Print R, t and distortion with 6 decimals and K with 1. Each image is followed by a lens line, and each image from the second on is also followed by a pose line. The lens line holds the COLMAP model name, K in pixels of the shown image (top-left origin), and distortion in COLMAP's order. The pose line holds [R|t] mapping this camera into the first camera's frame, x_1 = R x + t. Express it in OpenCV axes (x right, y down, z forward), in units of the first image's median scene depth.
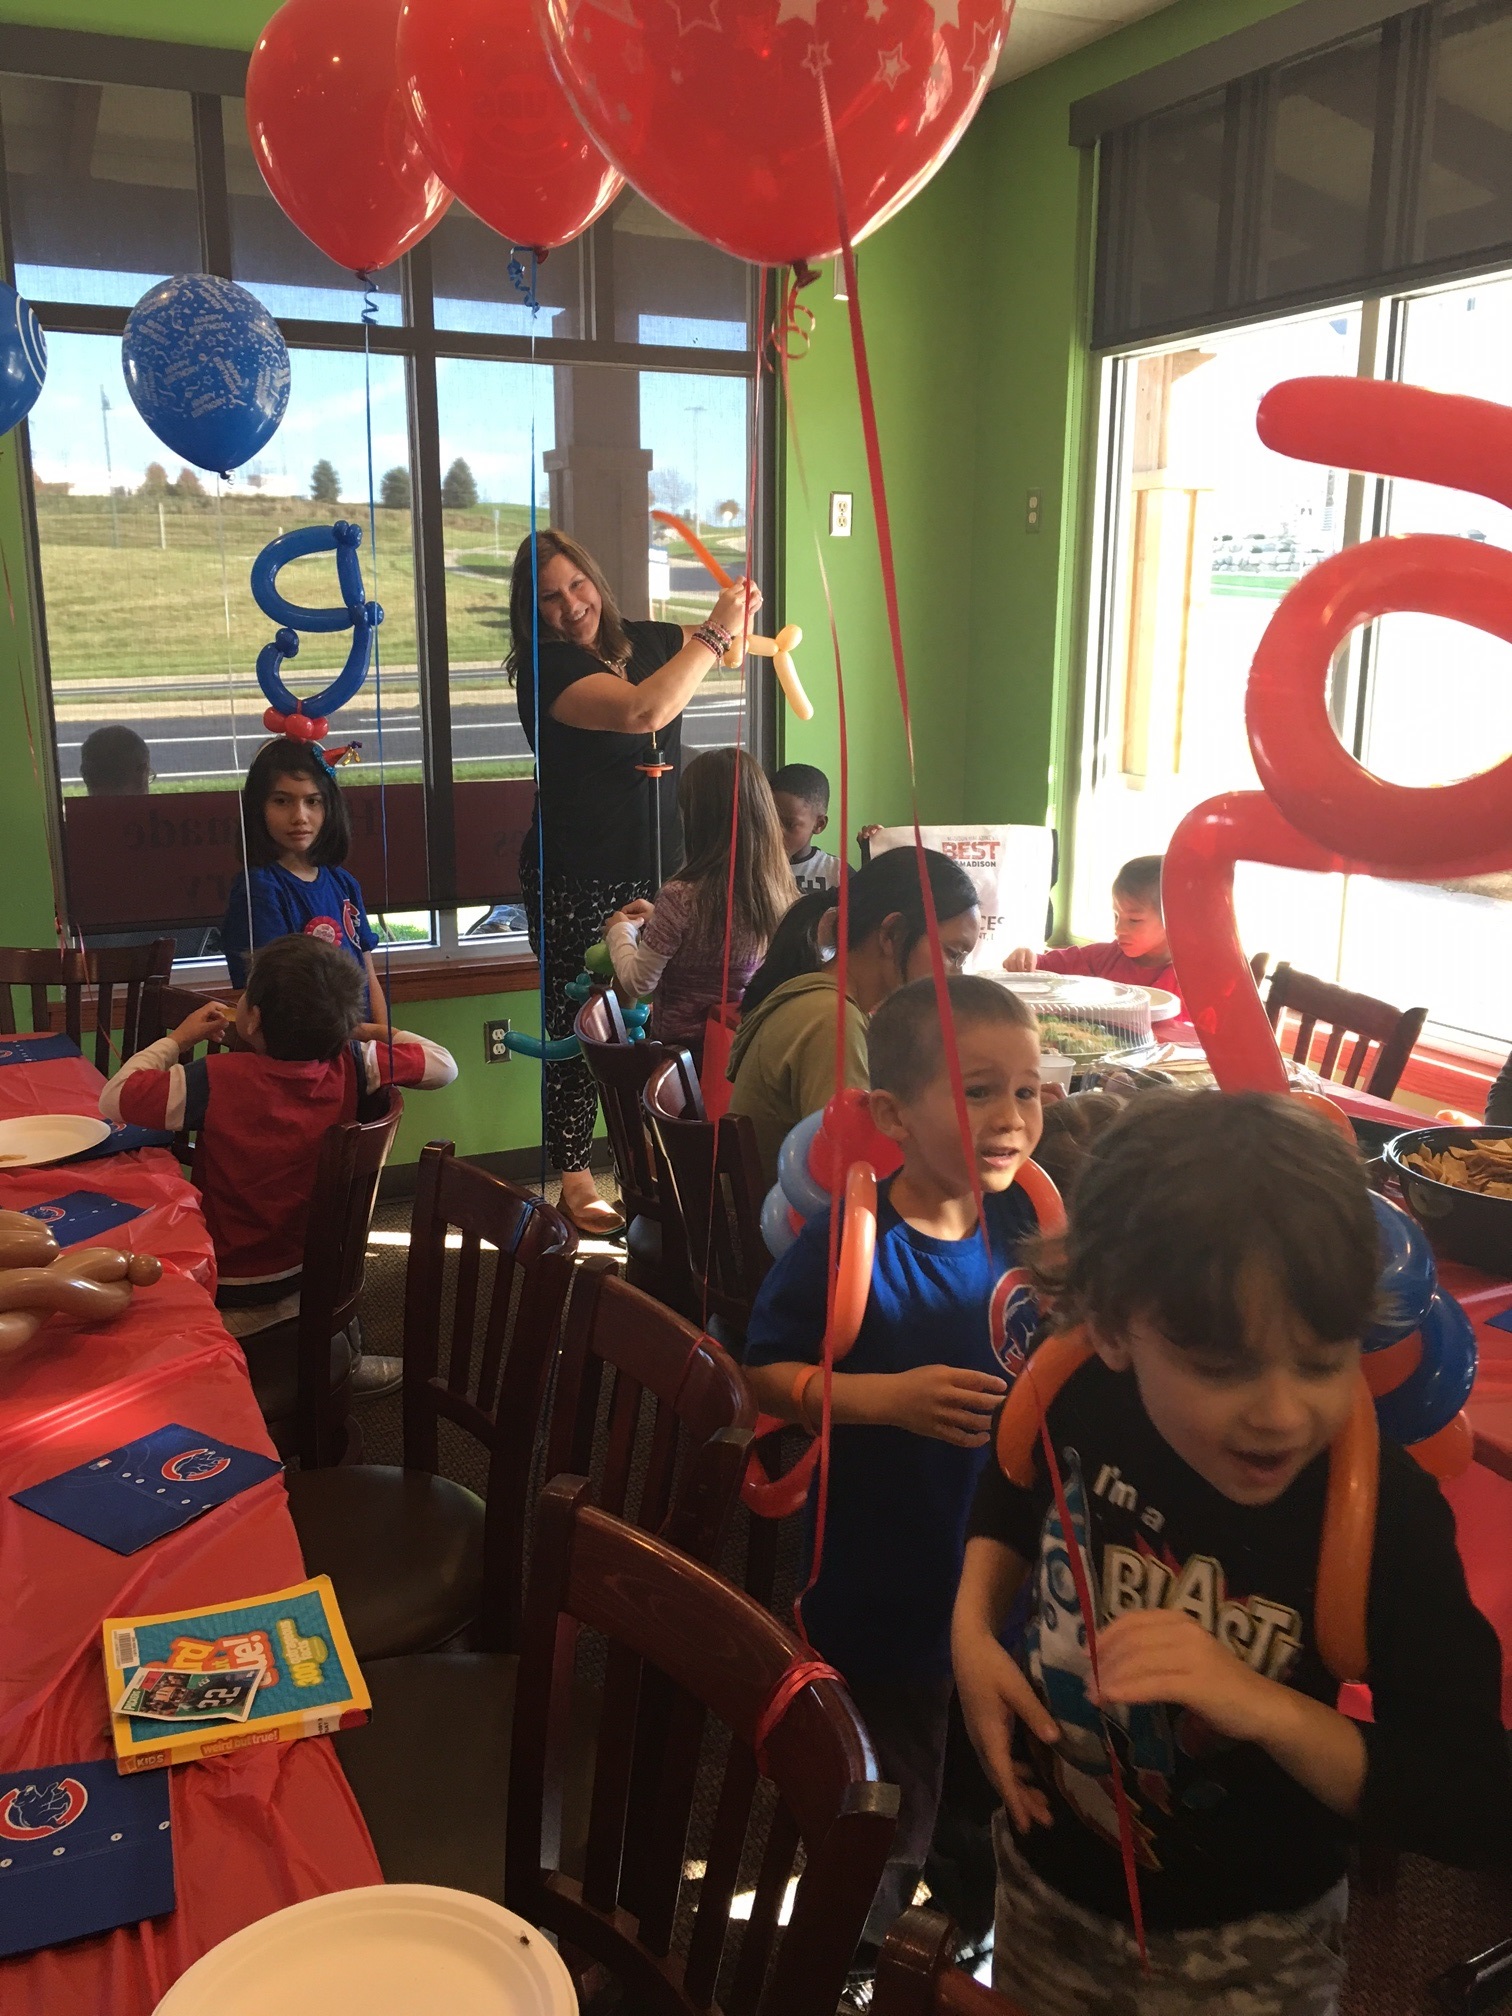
lens RADIAL K [[1715.9, 0, 759.2], [0, 1715.9, 998.4], [0, 0, 1]] dist [0.072202, -0.103968]
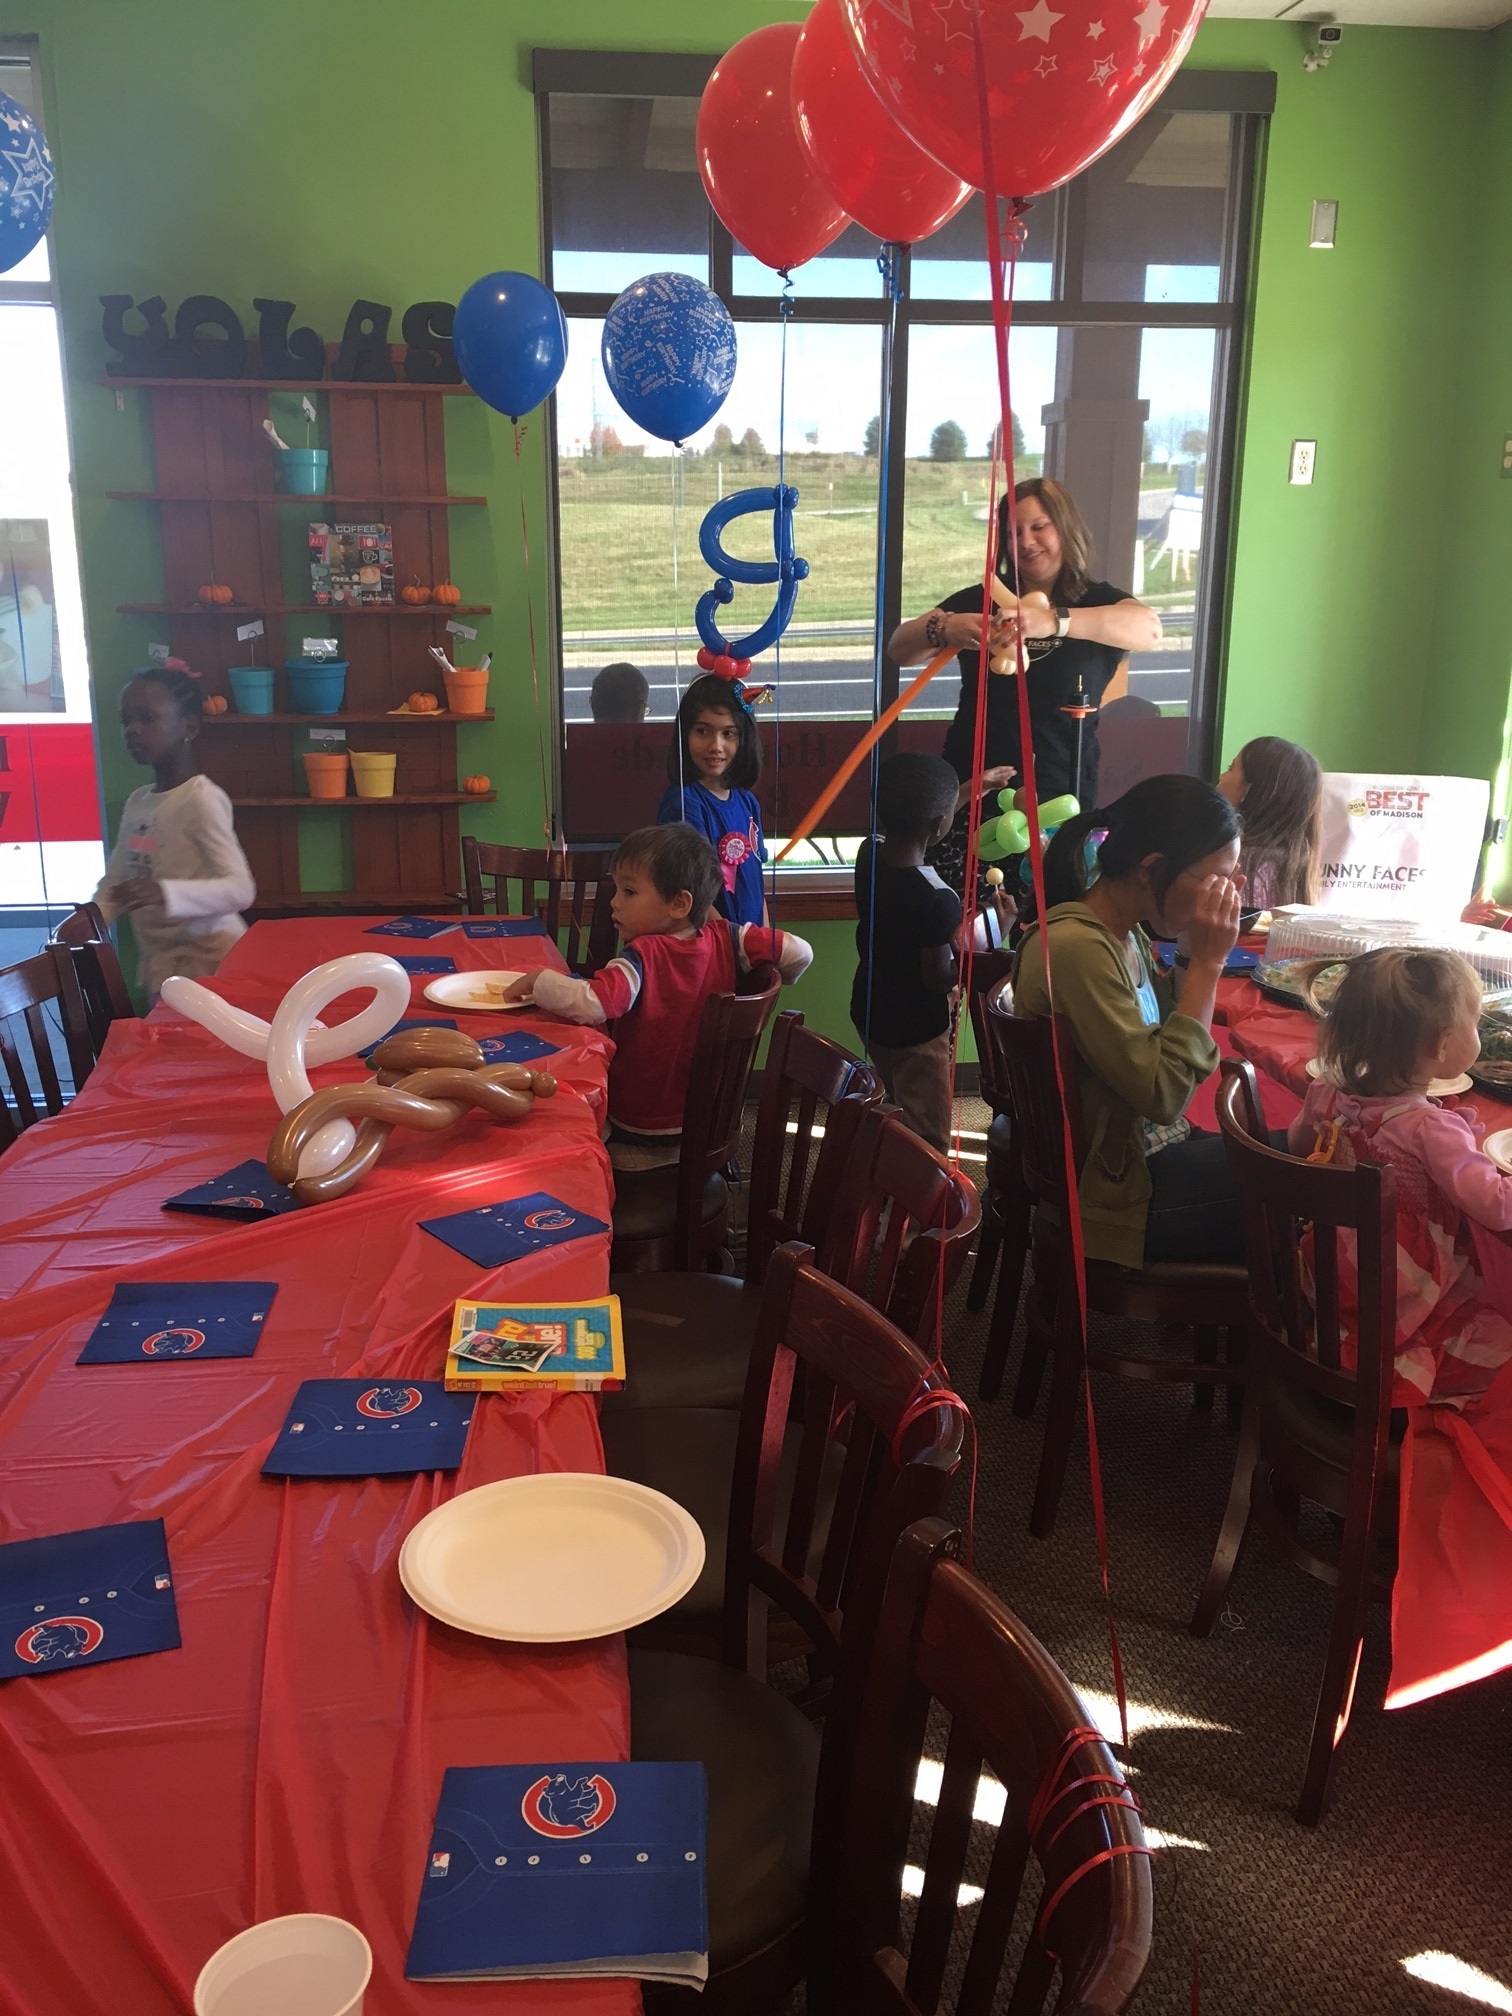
lens RADIAL K [[1715.9, 0, 744.5], [0, 1715.9, 1003.5], [0, 0, 1]] dist [0.072202, -0.103968]
pose [[0.952025, 0.077981, -0.295919, 0.103876], [-0.069574, 0.996820, 0.038852, 0.027043], [0.298007, -0.016400, 0.954423, -0.104567]]
